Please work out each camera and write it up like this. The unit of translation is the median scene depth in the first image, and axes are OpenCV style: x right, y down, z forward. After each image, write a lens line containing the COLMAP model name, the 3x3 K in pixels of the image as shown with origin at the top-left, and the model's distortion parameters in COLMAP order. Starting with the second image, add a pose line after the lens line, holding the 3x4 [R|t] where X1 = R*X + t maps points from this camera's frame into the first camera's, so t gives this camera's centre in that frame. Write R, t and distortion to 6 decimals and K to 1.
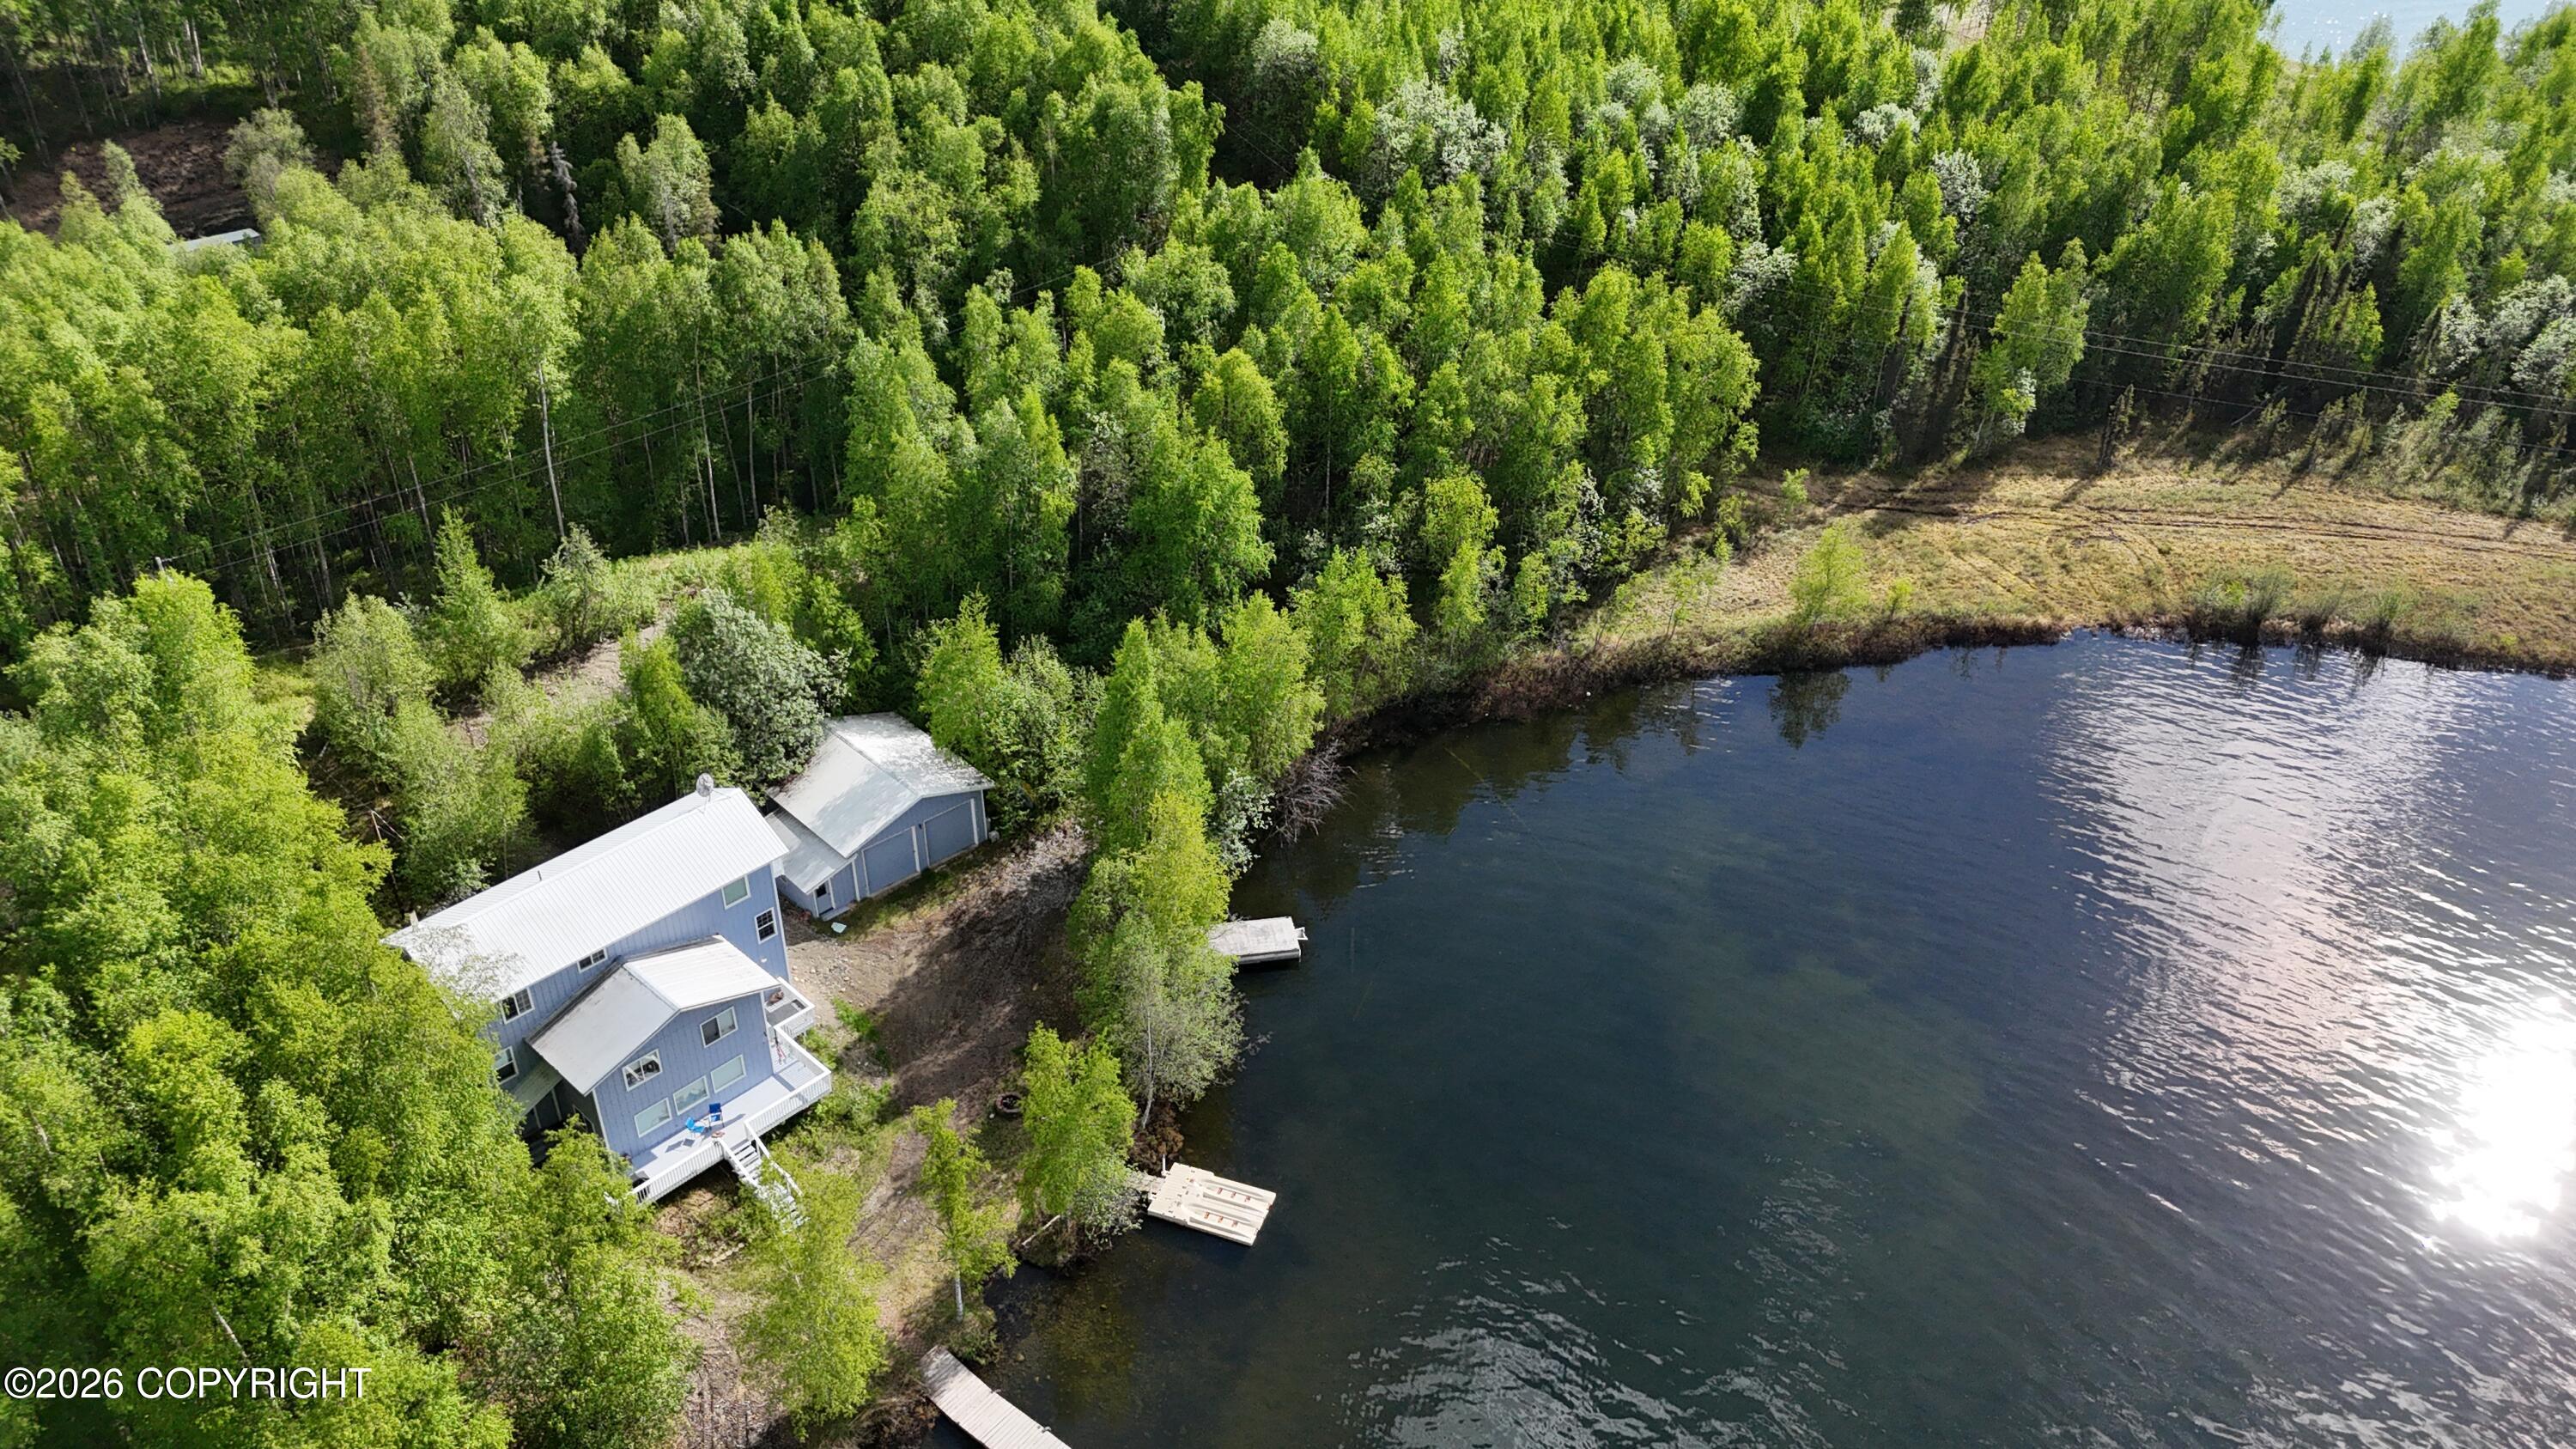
lens RADIAL K [[1892.0, 0, 1298.6], [0, 1892.0, 729.0], [0, 0, 1]] dist [0.071448, -0.069861]
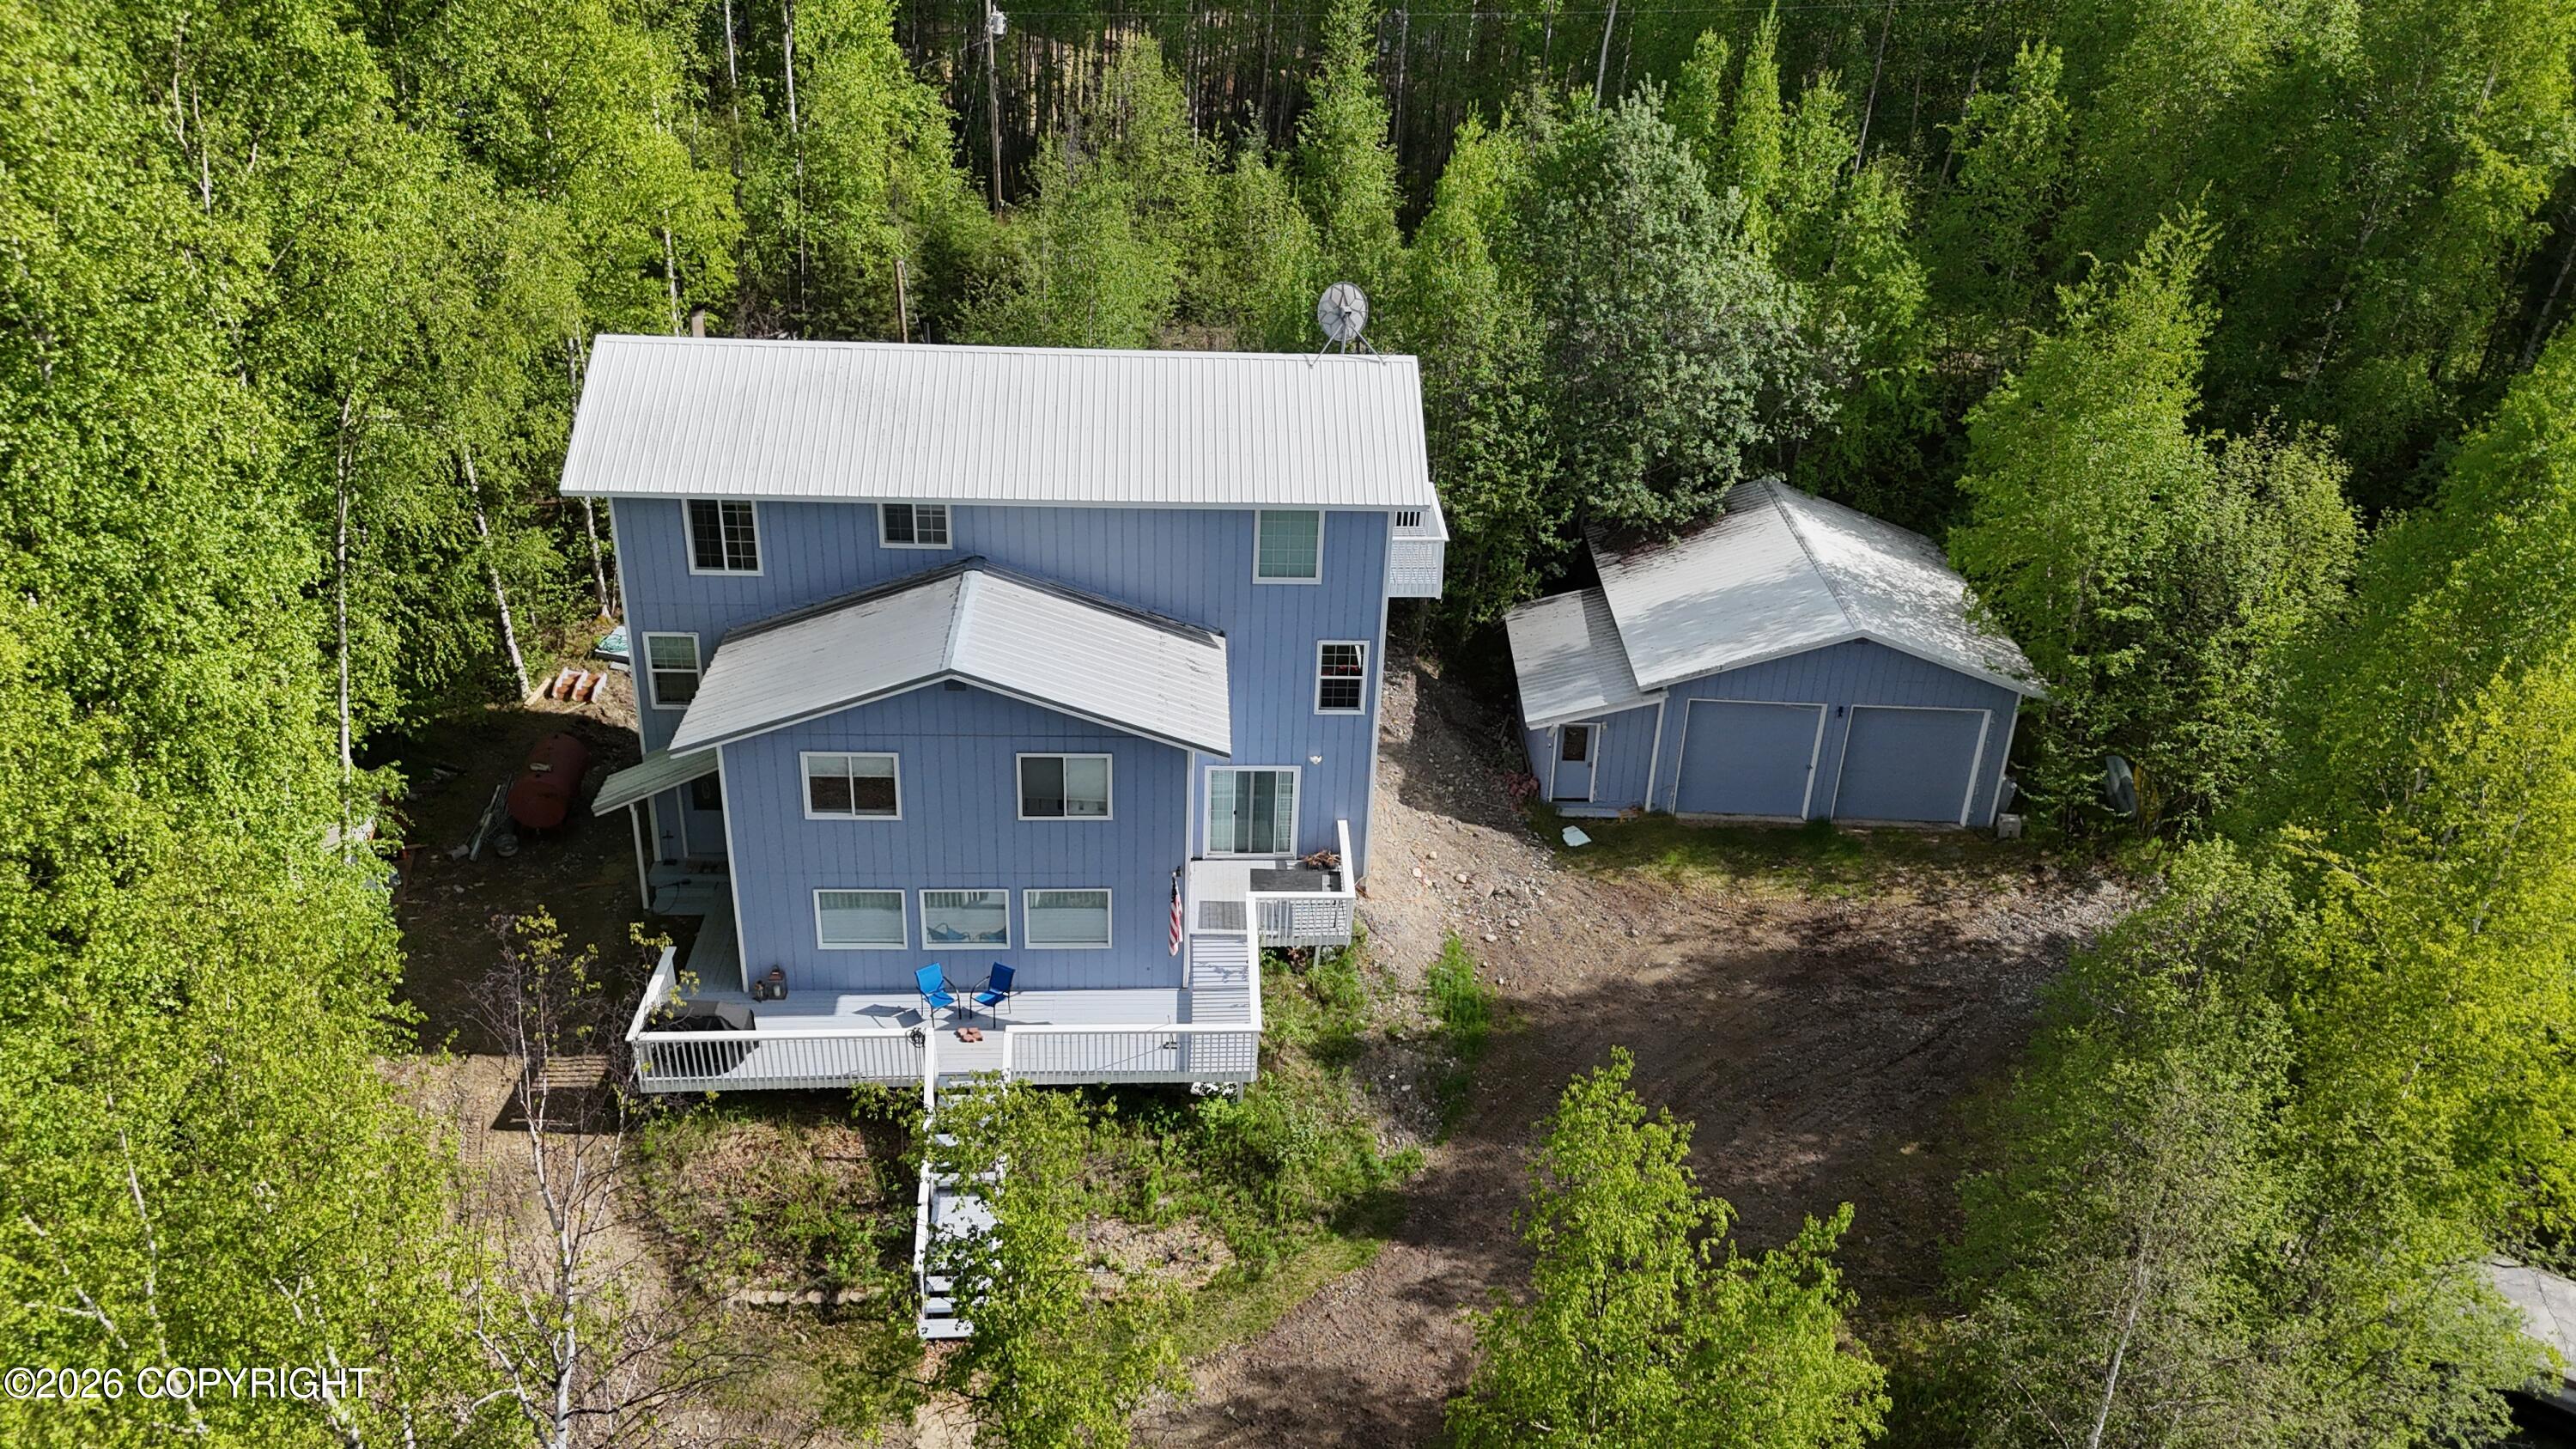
lens RADIAL K [[1892.0, 0, 1285.2], [0, 1892.0, 726.2], [0, 0, 1]] dist [0.071448, -0.069861]
pose [[0.720492, 0.330075, -0.609870, -0.023539], [-0.402978, 0.915009, 0.019150, 0.094391], [0.564358, 0.231967, 0.792270, 0.566449]]
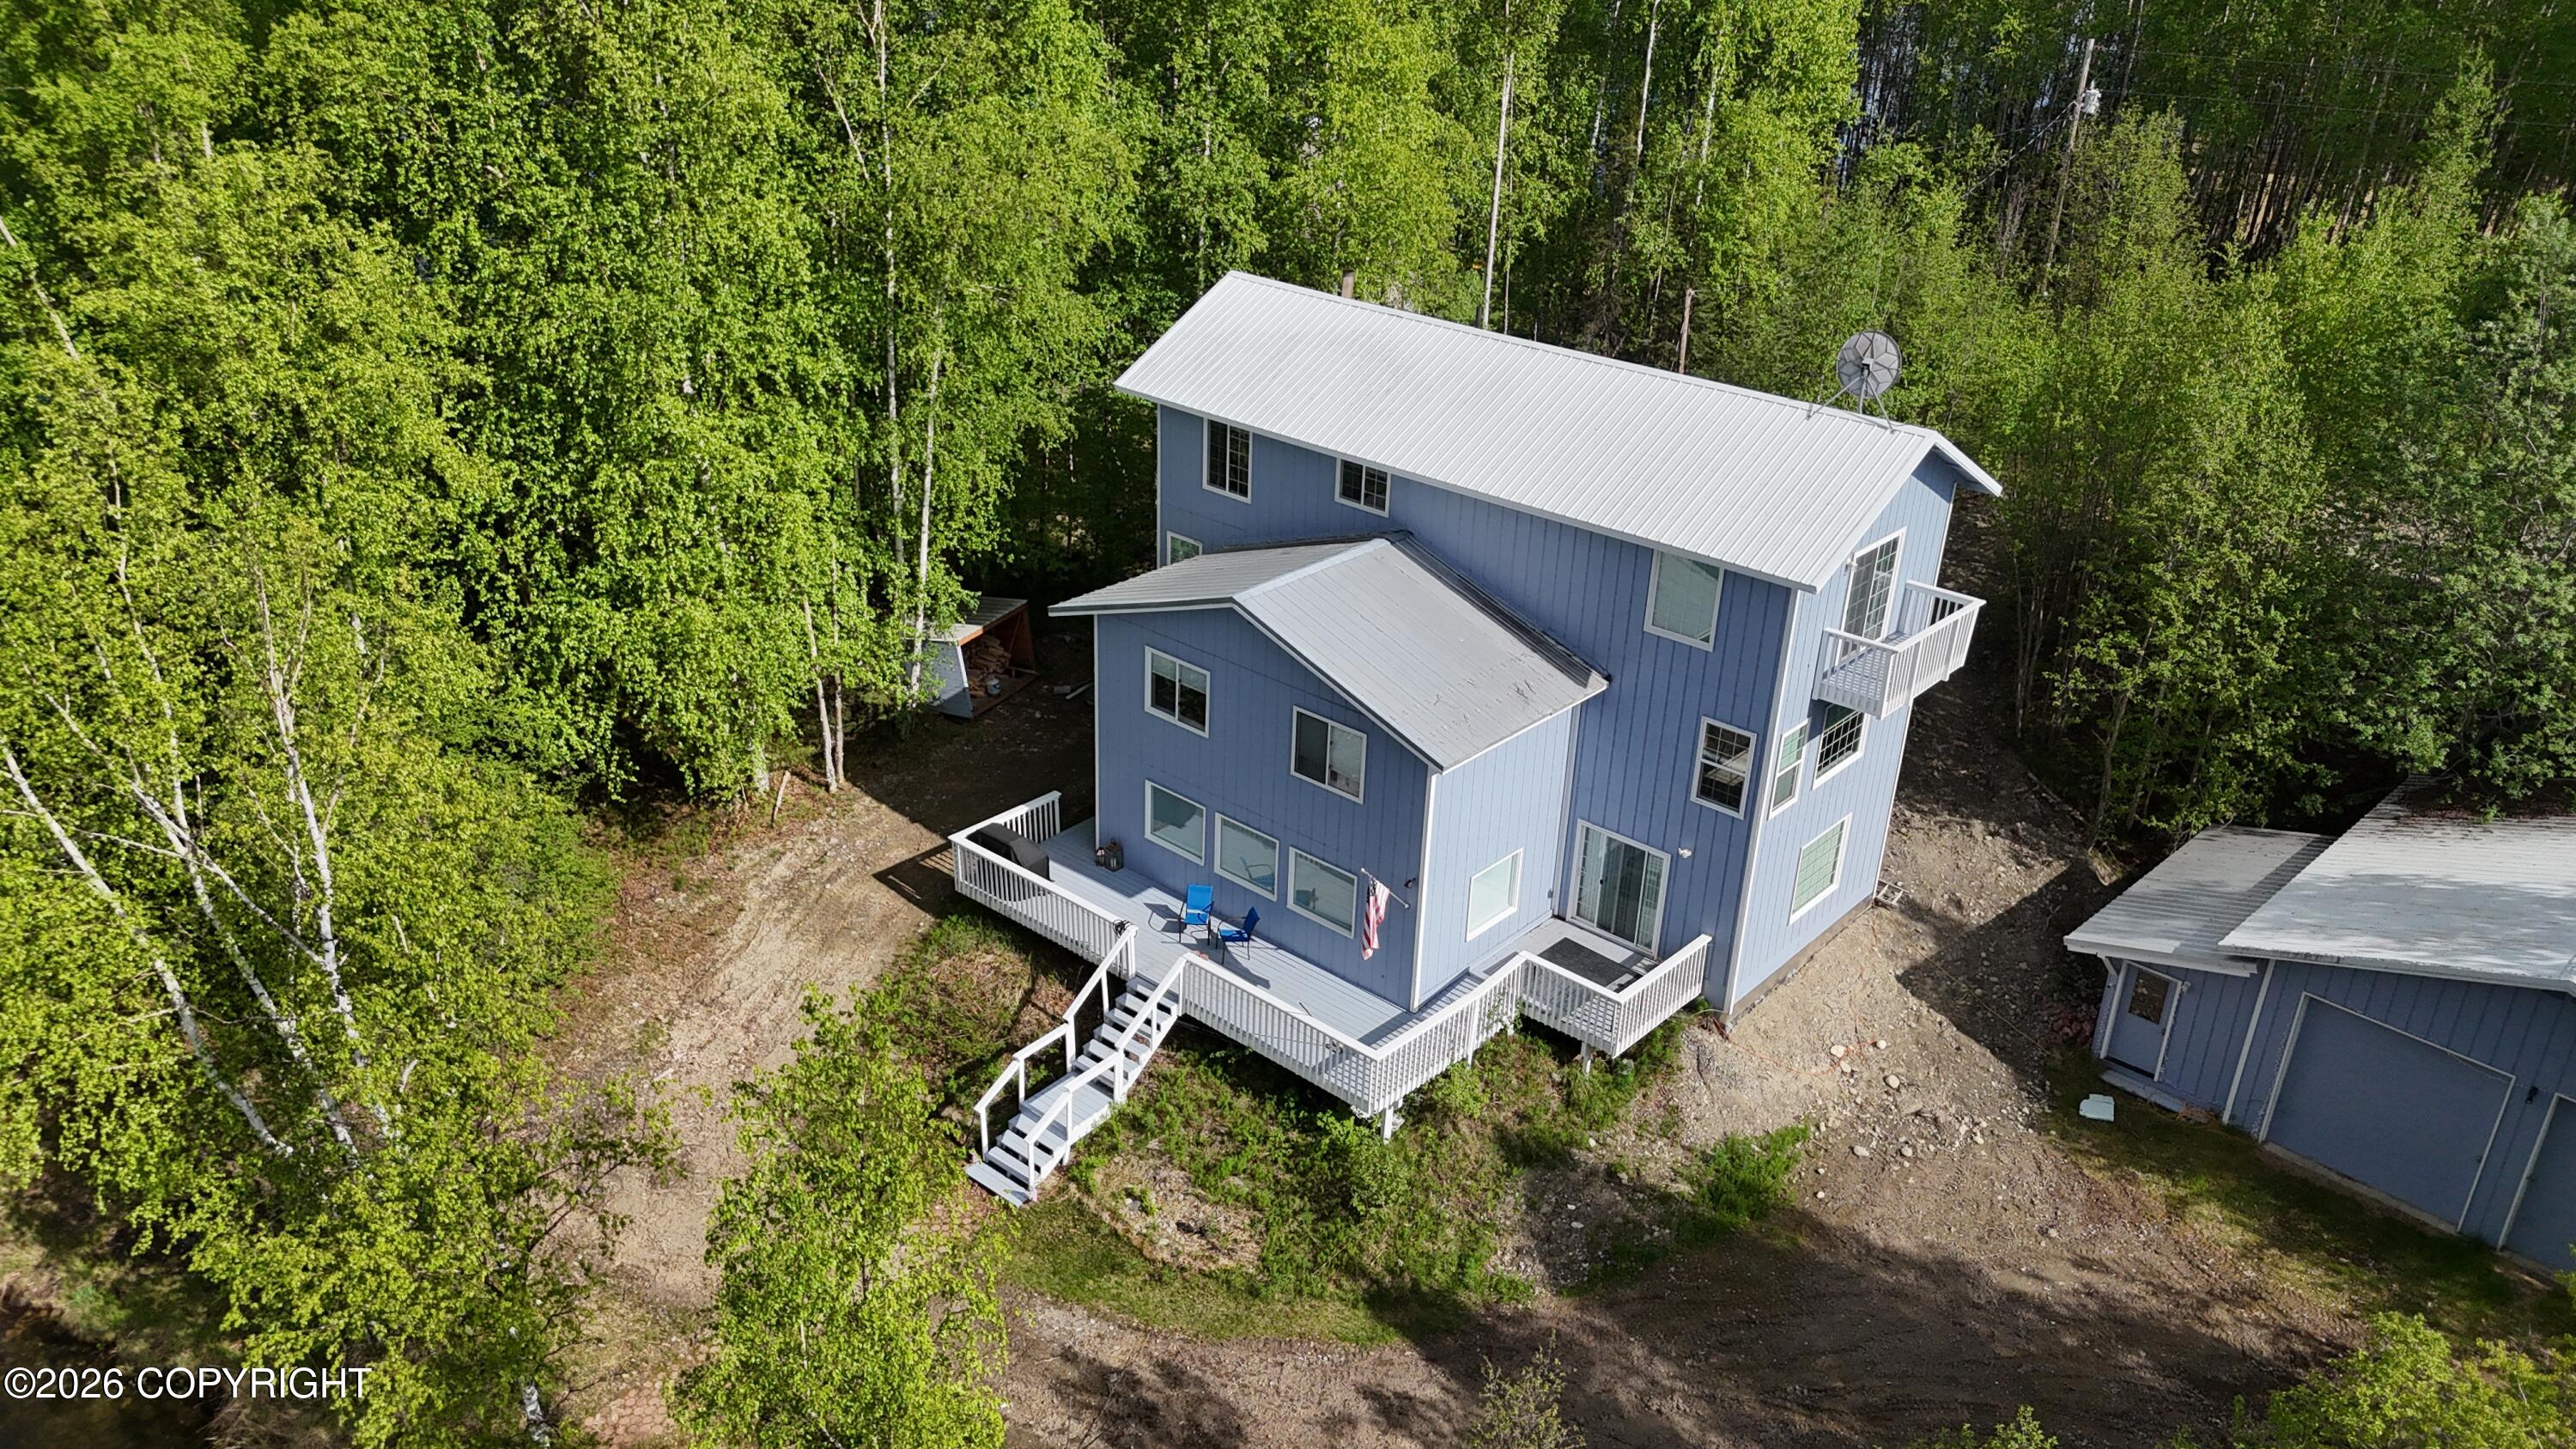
lens RADIAL K [[1892.0, 0, 1280.9], [0, 1892.0, 718.0], [0, 0, 1]] dist [0.071448, -0.069861]
pose [[0.025041, 0.413935, -0.909962, 0.042038], [-0.577214, 0.749172, 0.324908, 0.022054], [0.816209, 0.517107, 0.257689, 0.712207]]
